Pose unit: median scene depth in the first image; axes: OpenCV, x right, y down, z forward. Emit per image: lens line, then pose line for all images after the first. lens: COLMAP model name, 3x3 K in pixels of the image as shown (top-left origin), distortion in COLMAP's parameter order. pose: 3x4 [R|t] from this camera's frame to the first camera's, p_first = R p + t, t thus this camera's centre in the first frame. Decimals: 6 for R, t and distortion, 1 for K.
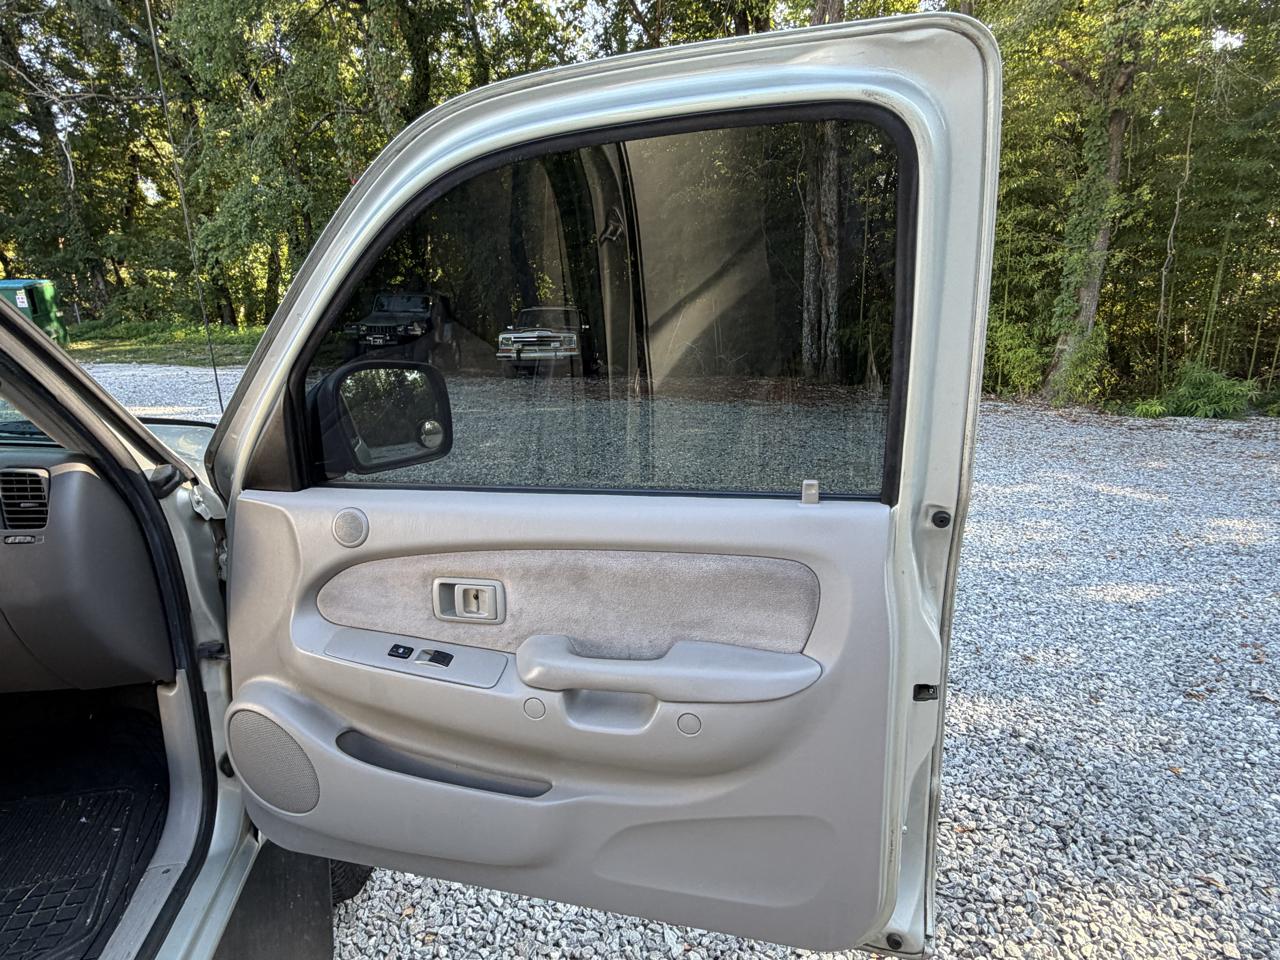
lens RADIAL K [[755.0, 0, 628.0], [0, 755.0, 479.3], [0, 0, 1]] dist [0.005014, -0.001687]
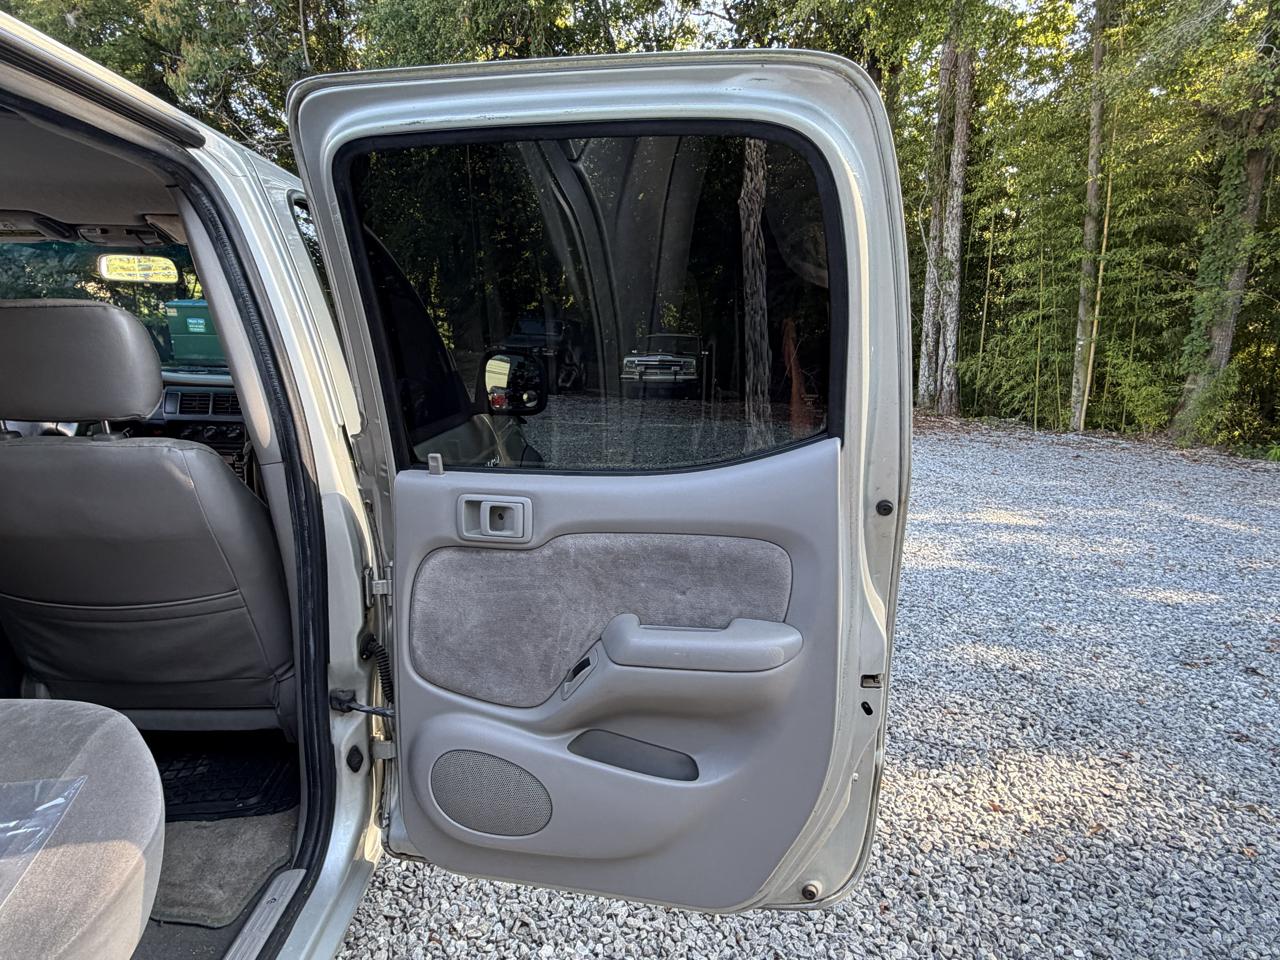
lens RADIAL K [[755.0, 0, 628.0], [0, 755.0, 479.3], [0, 0, 1]] dist [0.005014, -0.001687]
pose [[0.987083, 0.053859, -0.150885, 0.007254], [-0.059209, 0.997758, -0.031193, 0.015947], [0.148866, 0.039724, 0.988059, -0.060920]]
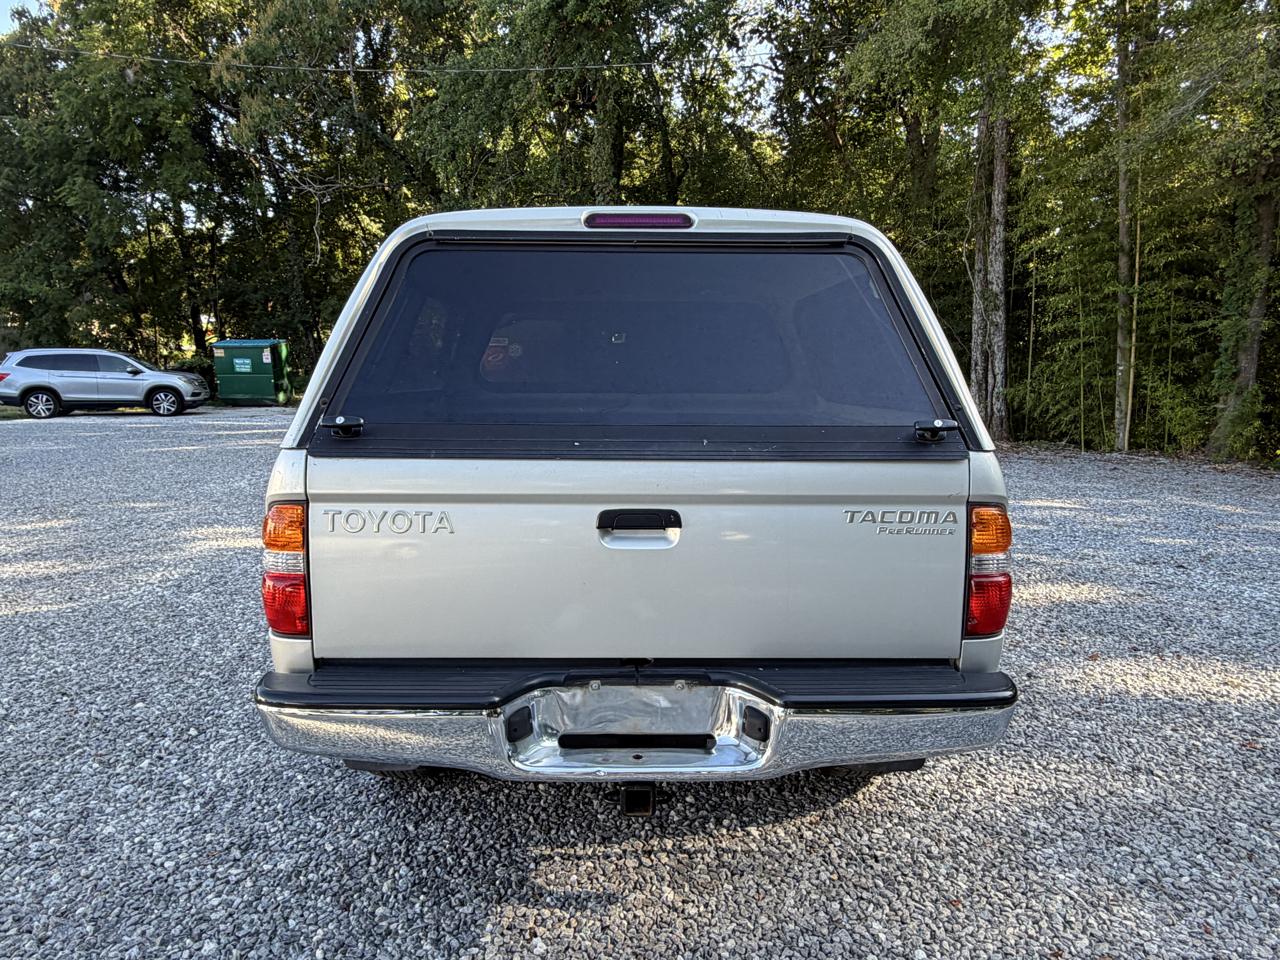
lens RADIAL K [[851.5, 0, 634.8], [0, 851.5, 476.5], [0, 0, 1]] dist [0.003236, -0.001892]
pose [[0.985801, 0.029857, -0.165242, -0.030228], [-0.045825, 0.994547, -0.093684, 0.060407], [0.161543, 0.099926, 0.981794, -0.245830]]
